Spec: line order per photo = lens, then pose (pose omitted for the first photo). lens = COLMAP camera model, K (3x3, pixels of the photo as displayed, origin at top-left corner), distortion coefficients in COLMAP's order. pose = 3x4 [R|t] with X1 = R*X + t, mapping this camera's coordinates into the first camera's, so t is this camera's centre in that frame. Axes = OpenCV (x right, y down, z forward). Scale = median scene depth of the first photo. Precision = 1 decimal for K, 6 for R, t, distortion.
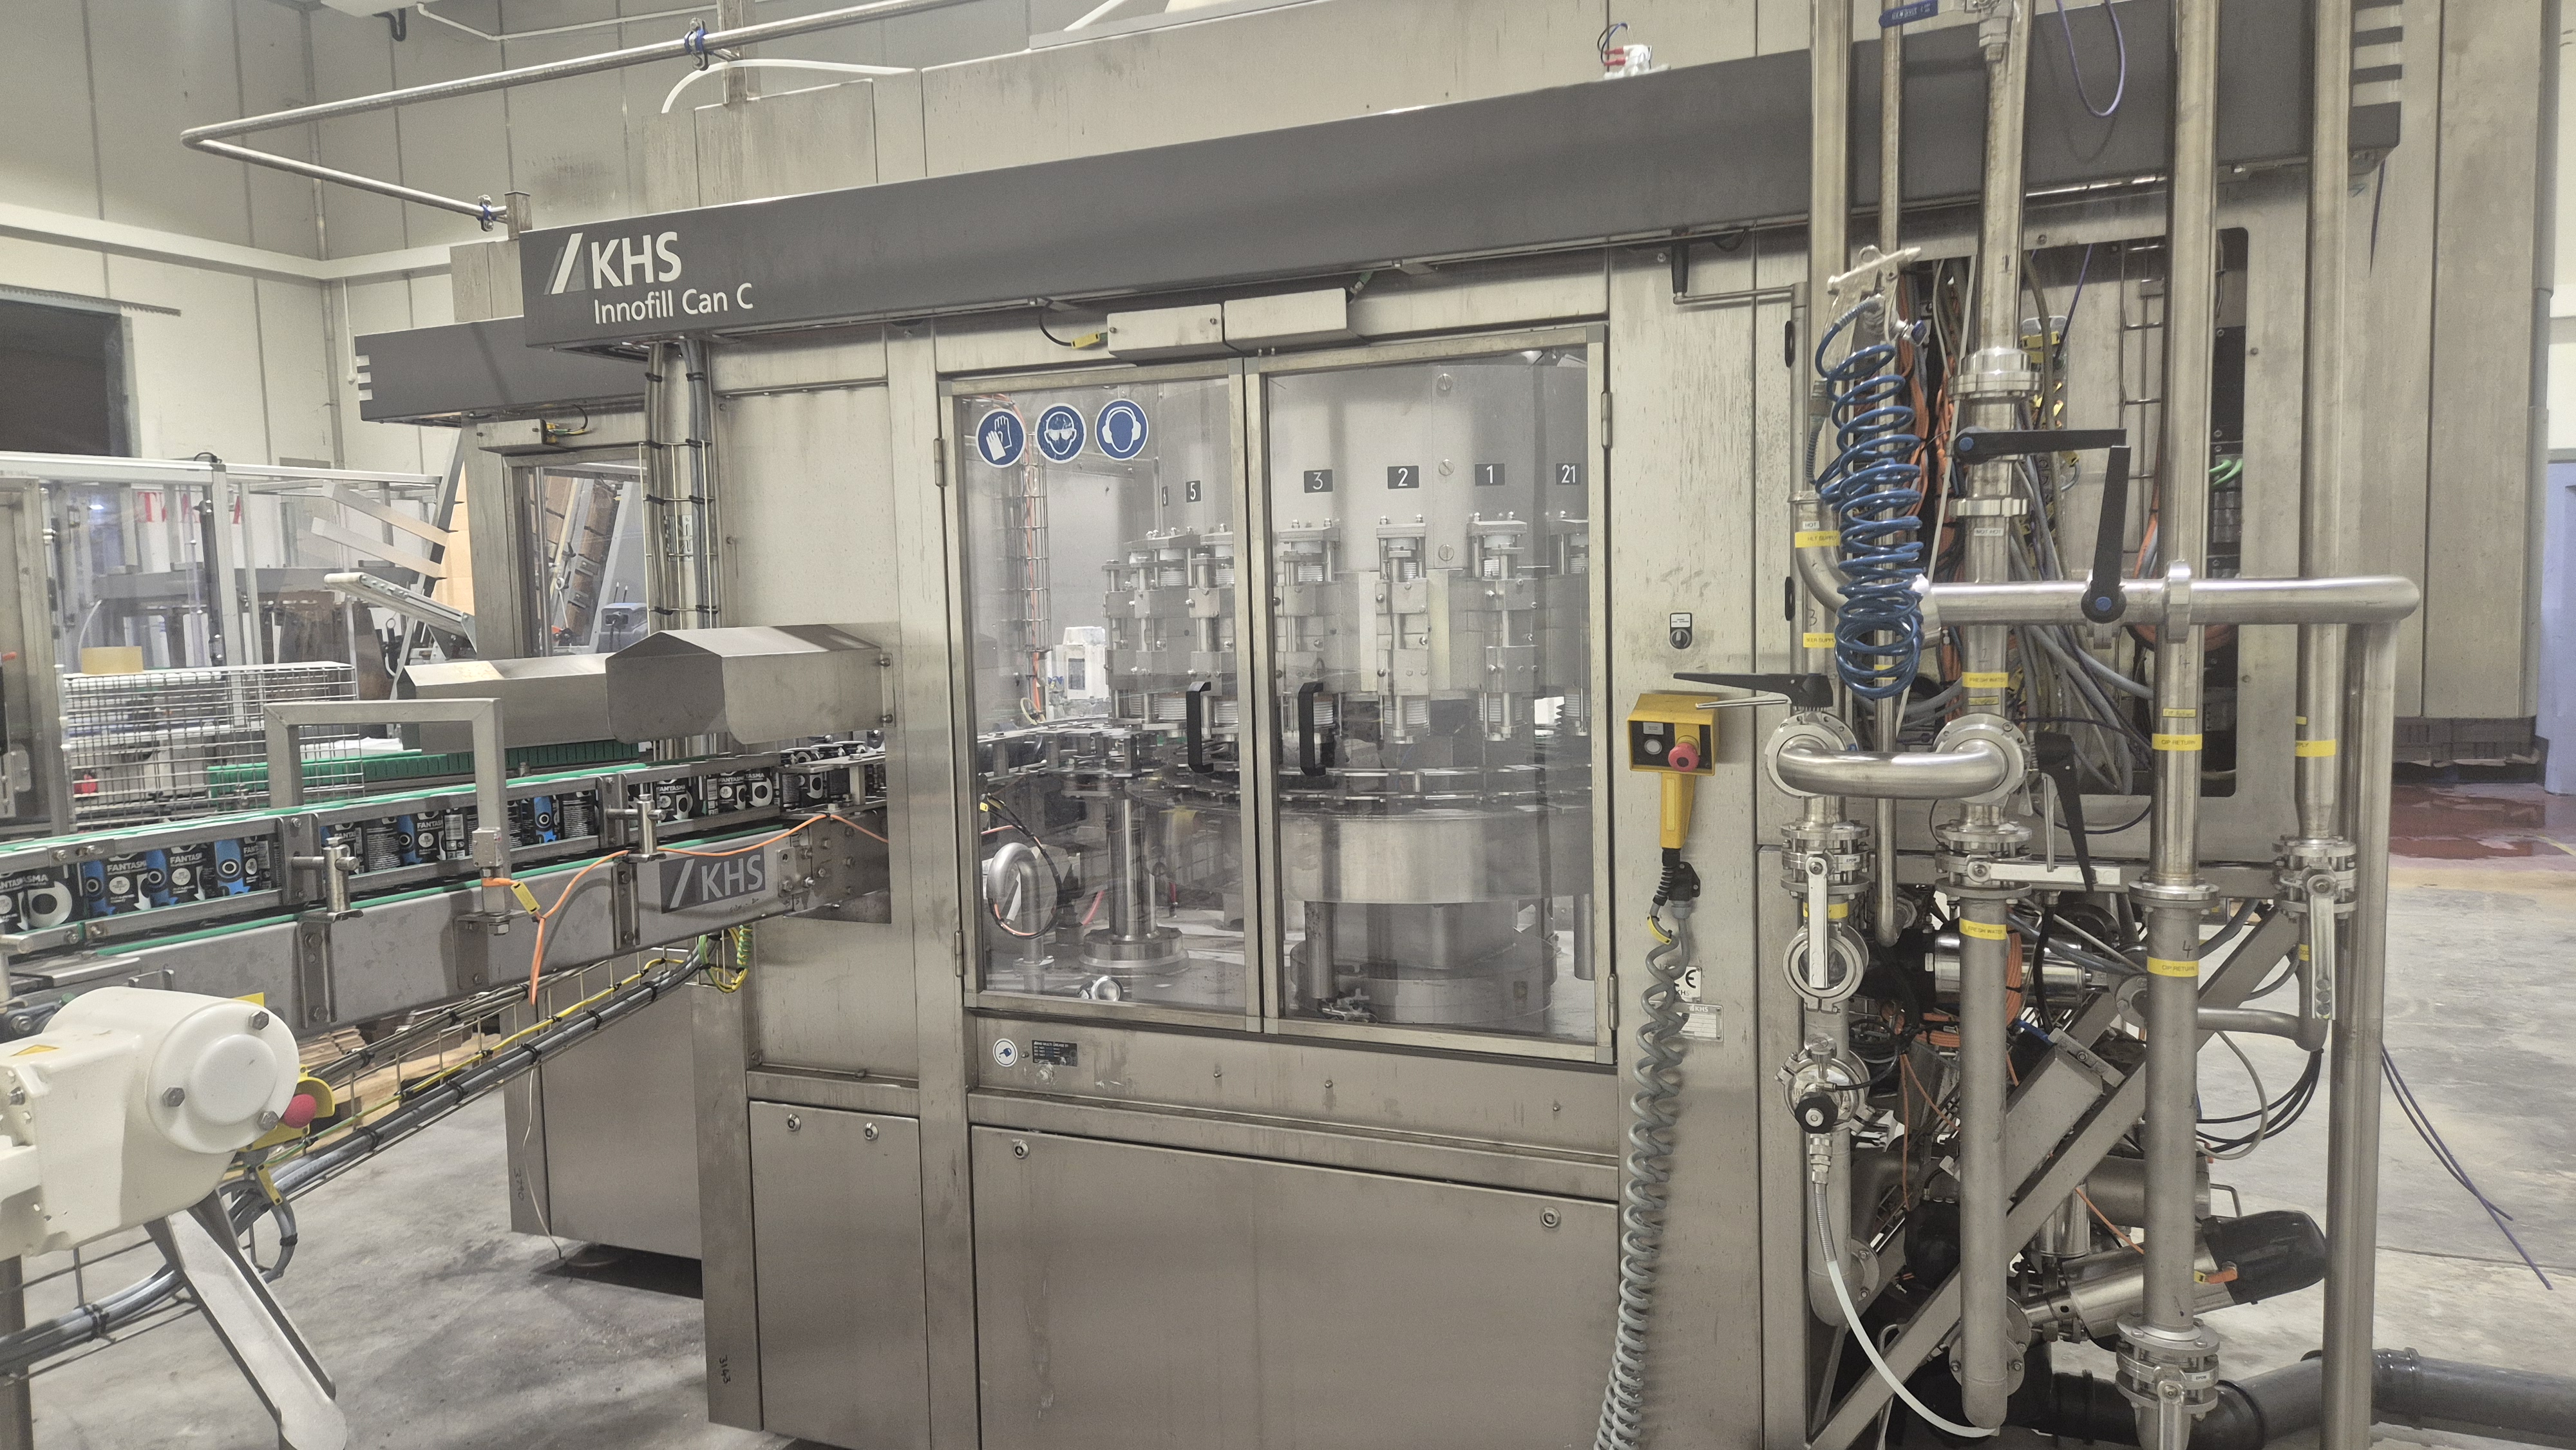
lens RADIAL K [[1692.8, 0, 1284.8], [0, 1692.8, 738.5], [0, 0, 1]] dist [0.066897, -0.044572]
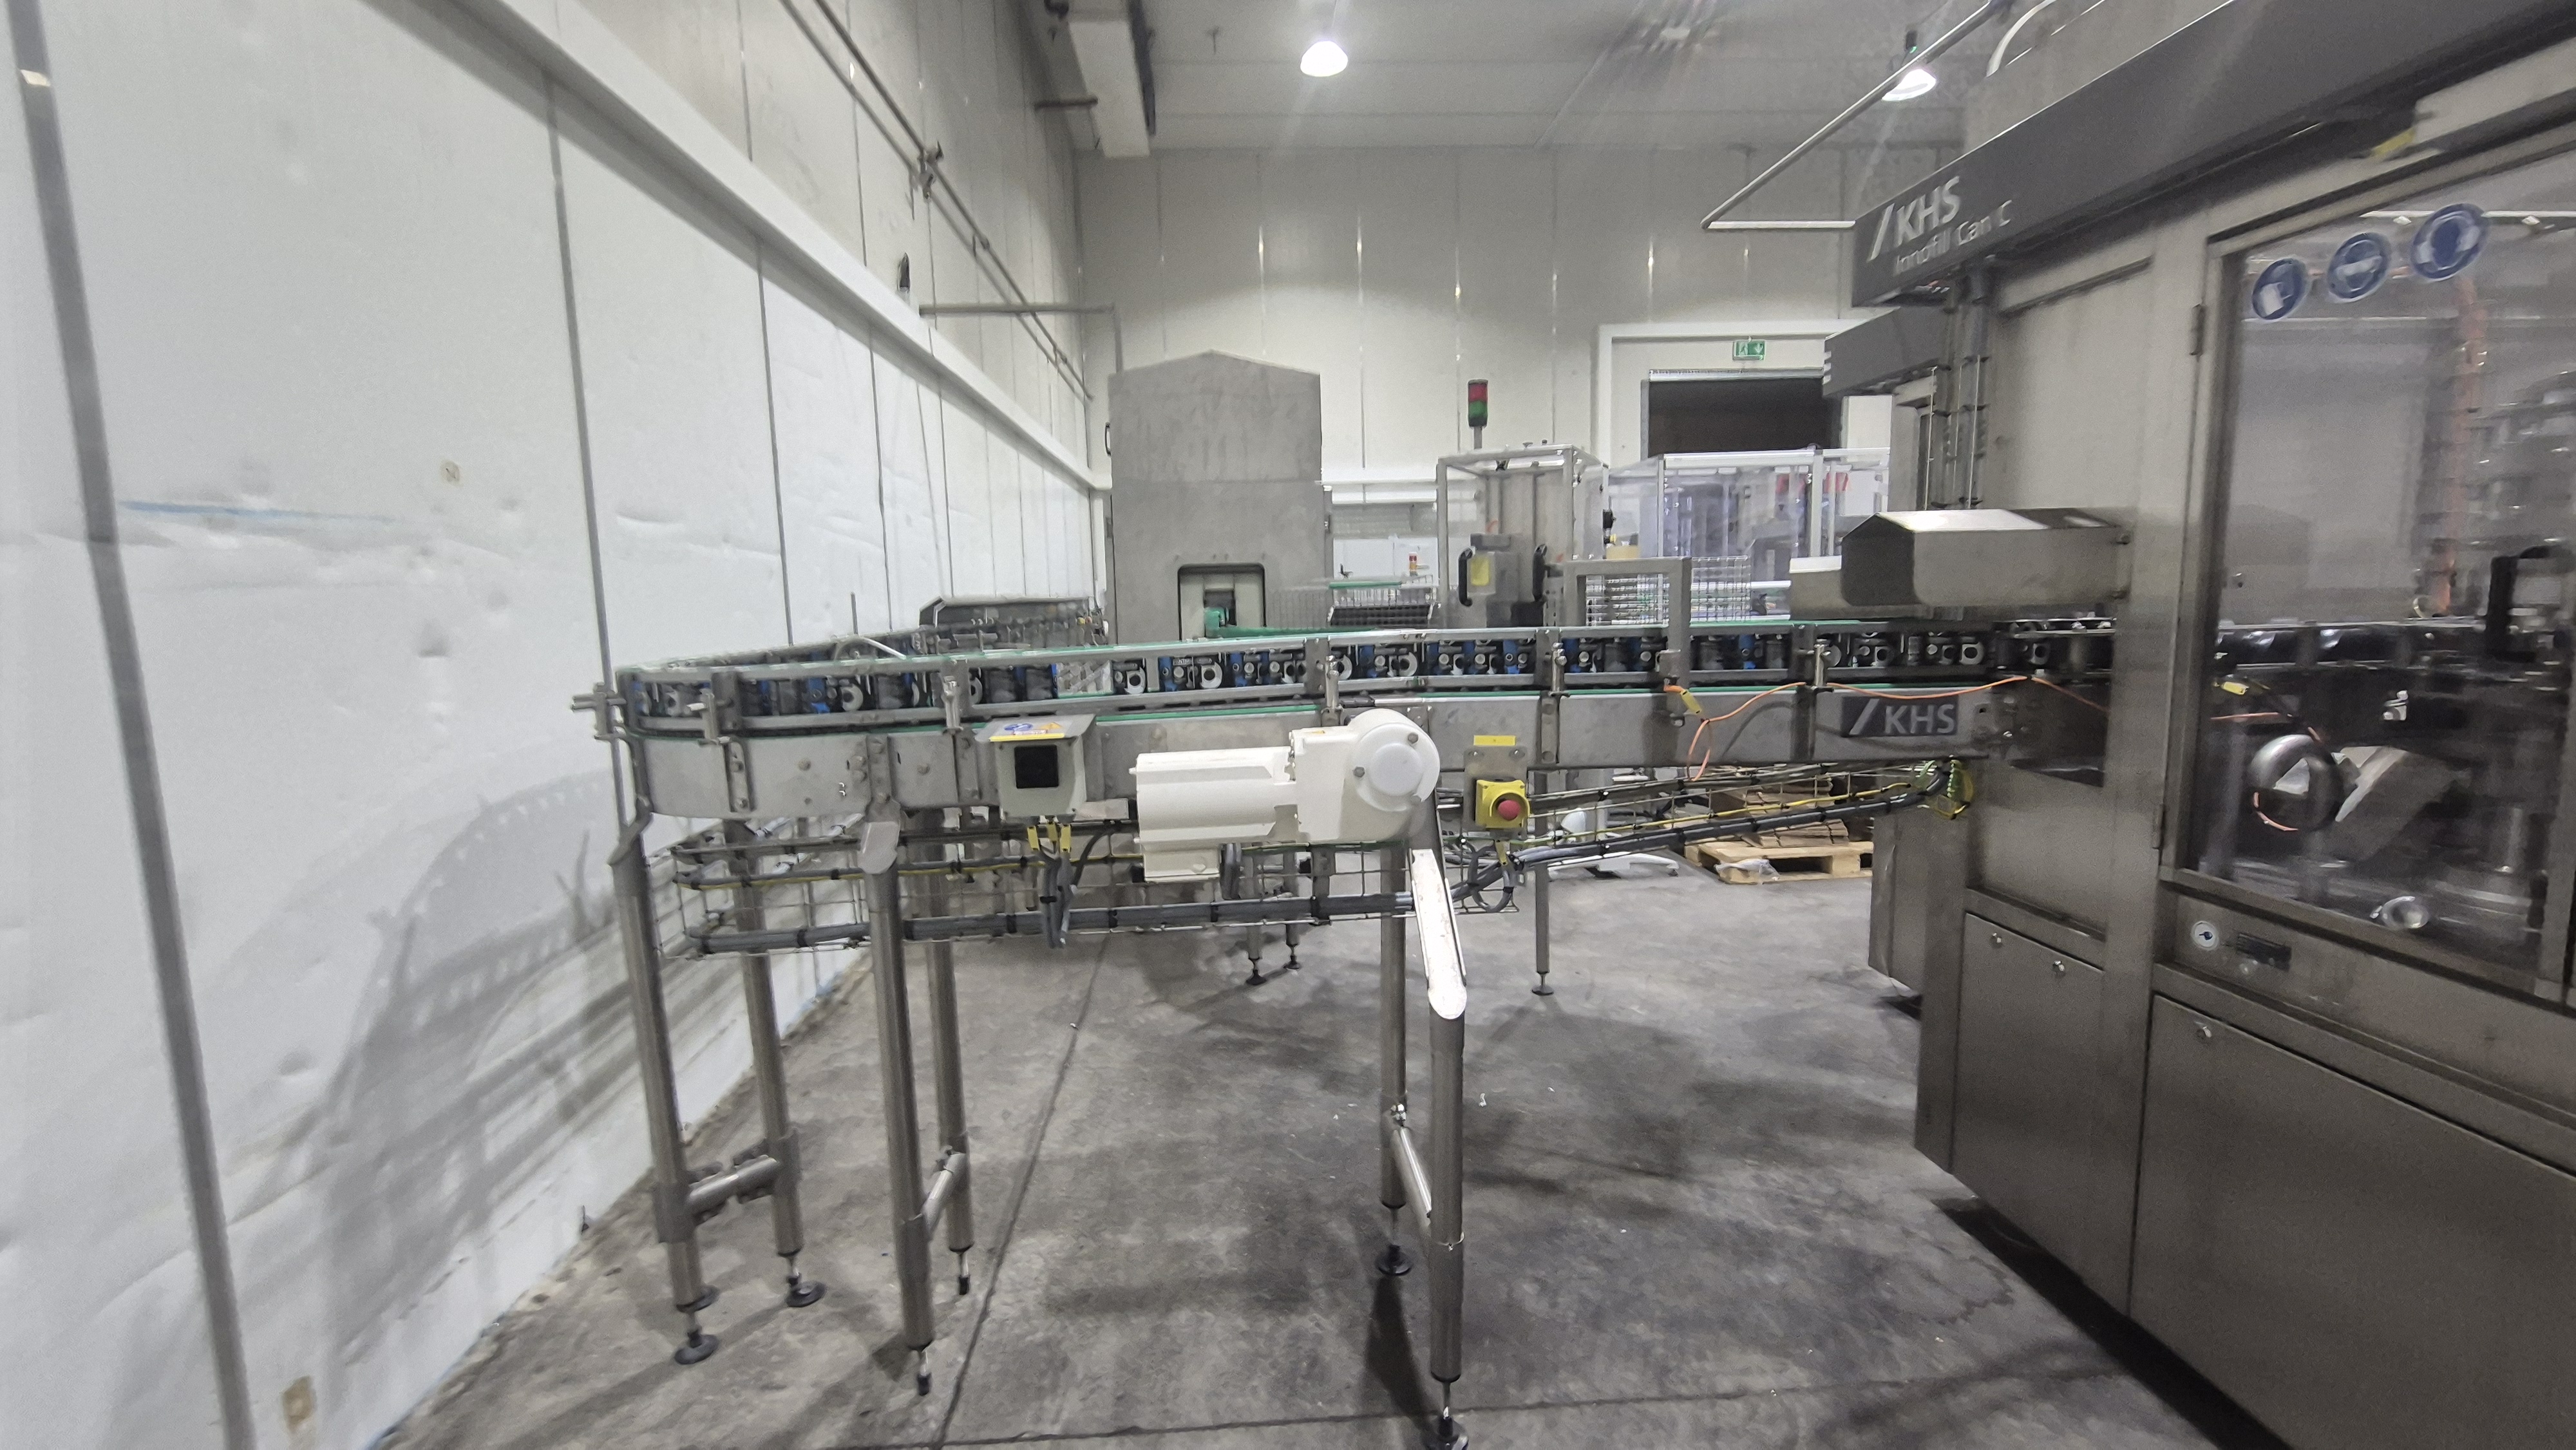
lens RADIAL K [[1062.7, 0, 1276.1], [0, 1062.7, 716.2], [0, 0, 1]] dist [-0.001691, 0.001877]
pose [[0.447210, 0.120543, -0.886269, 0.132032], [-0.059205, 0.992693, 0.105143, 0.026358], [0.892467, 0.005450, 0.451079, 0.249110]]
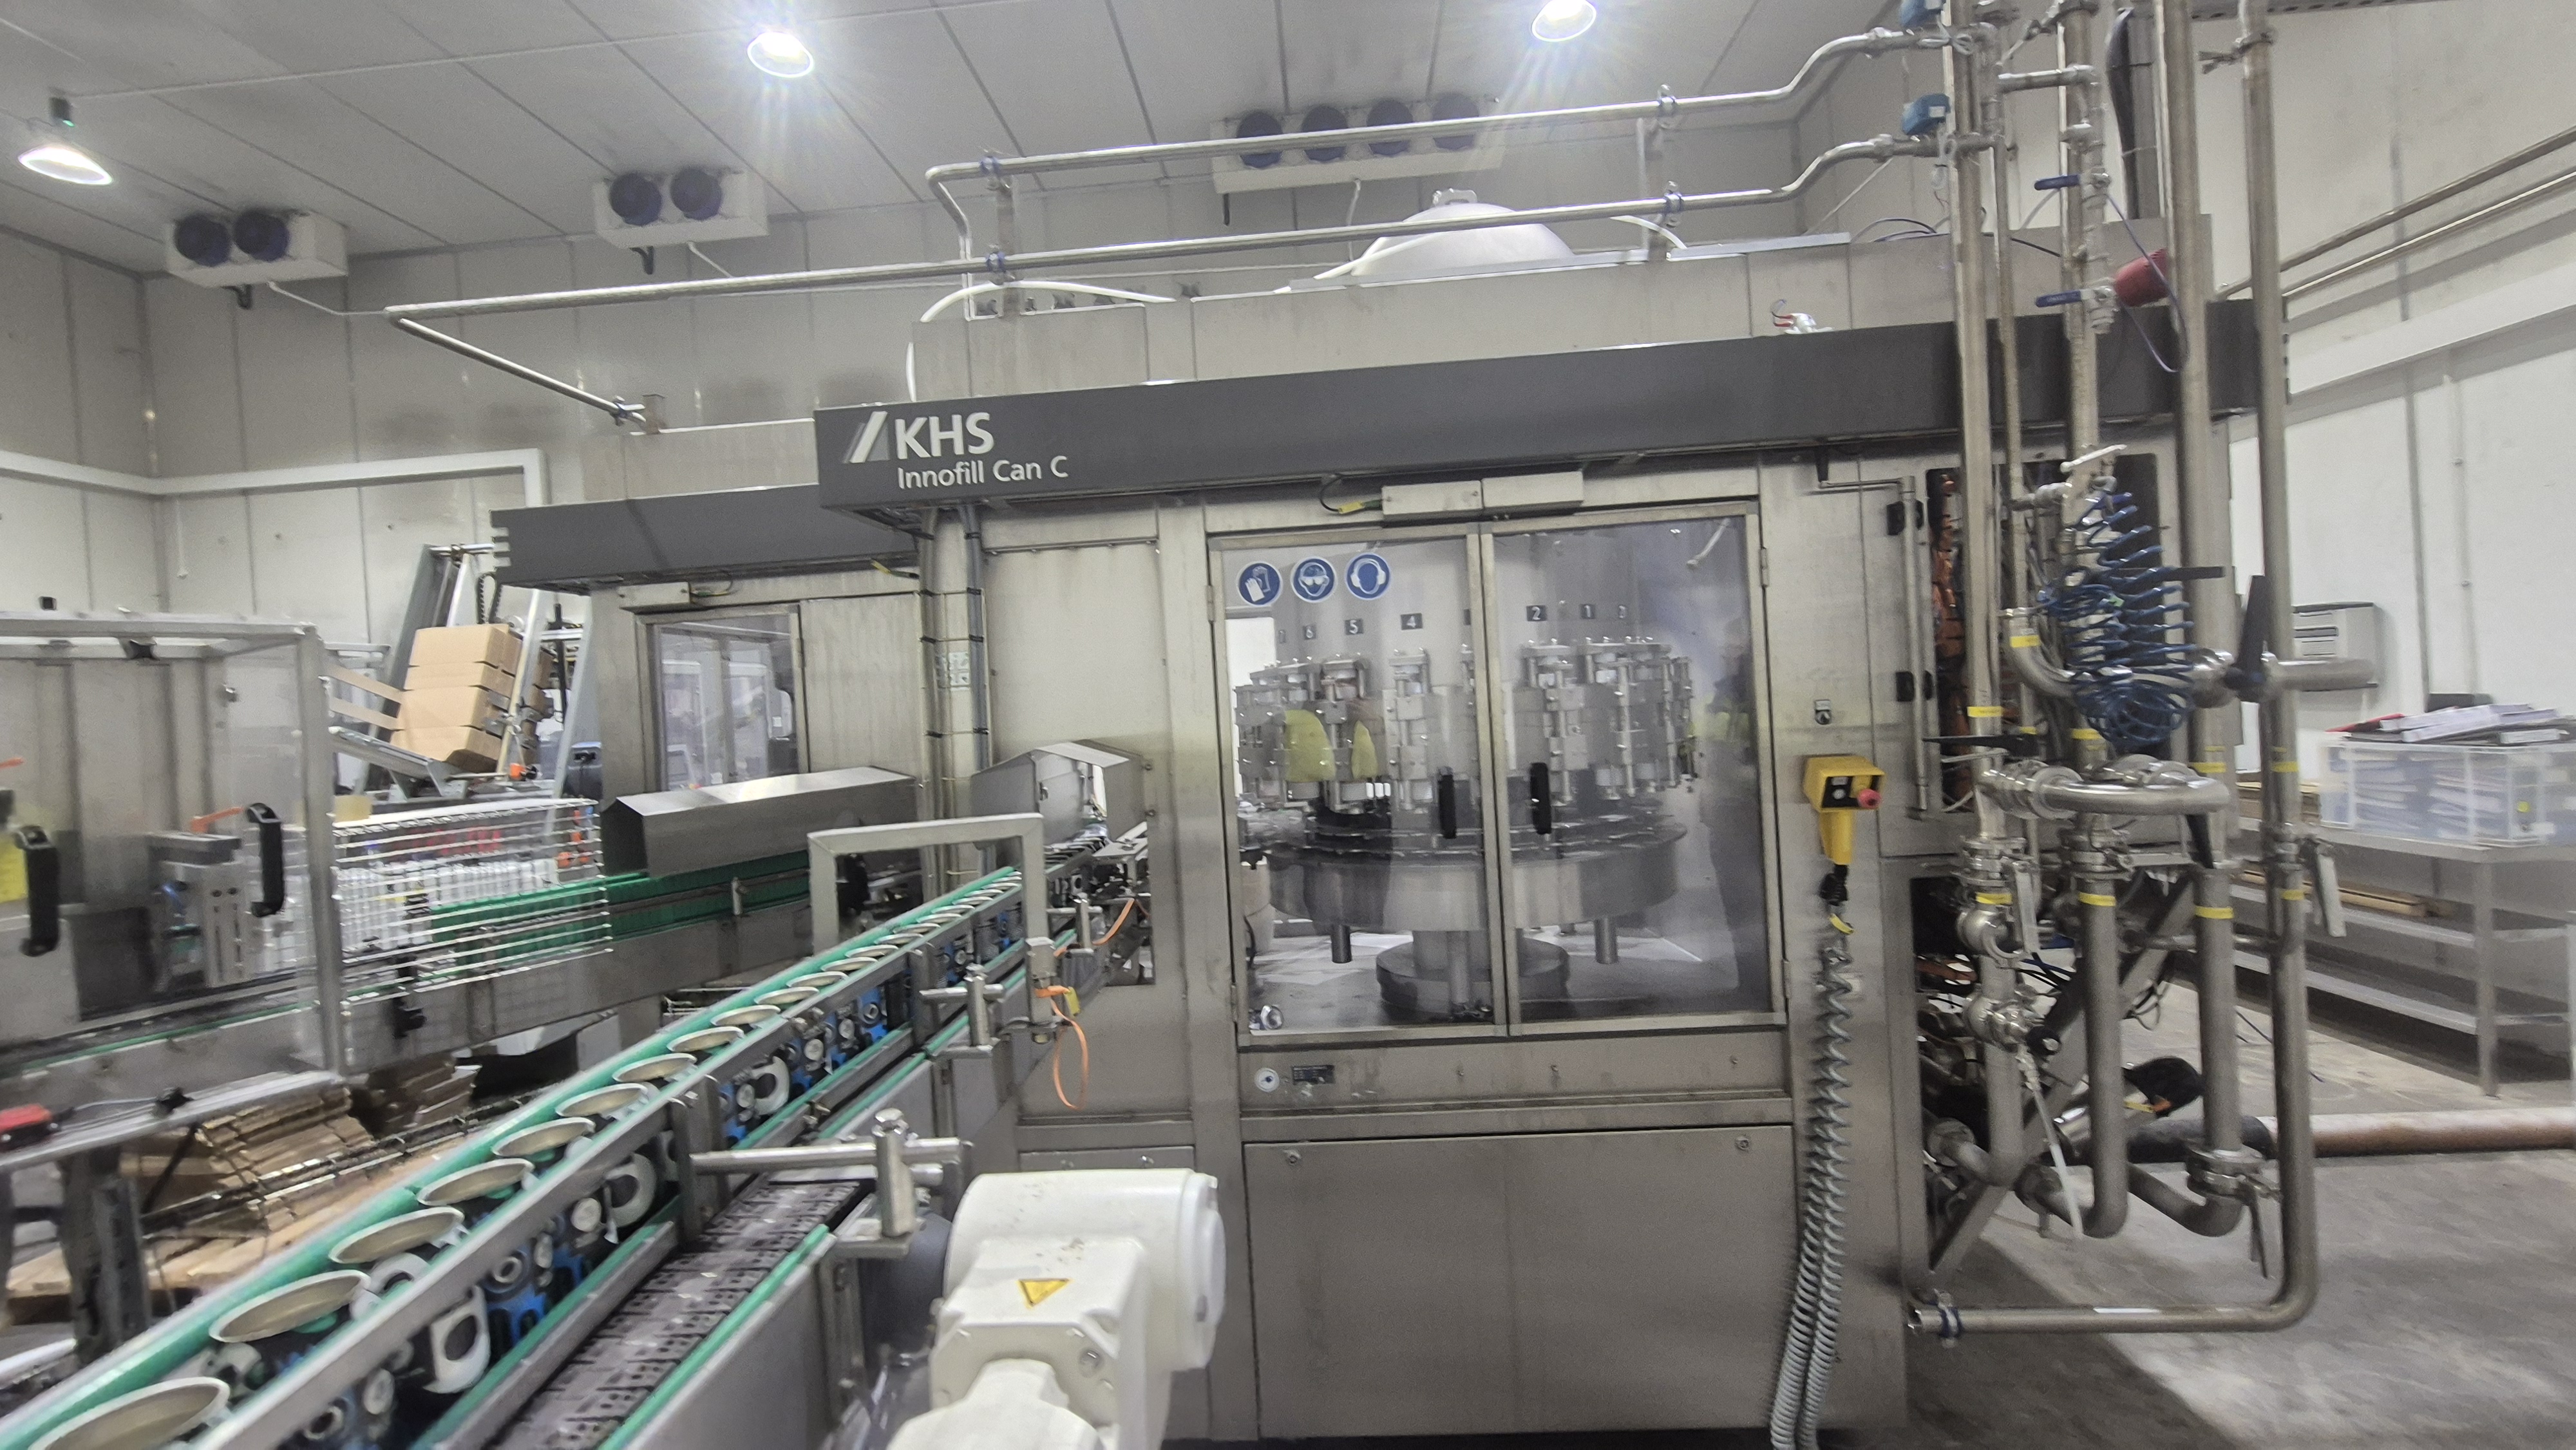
lens RADIAL K [[1062.7, 0, 1280.8], [0, 1062.7, 722.4], [0, 0, 1]] dist [-0.001691, 0.001877]
pose [[0.937249, -0.038474, 0.346533, -0.430125], [0.066407, 0.995397, -0.069094, -0.019560], [-0.342279, 0.087771, 0.935490, 0.267243]]
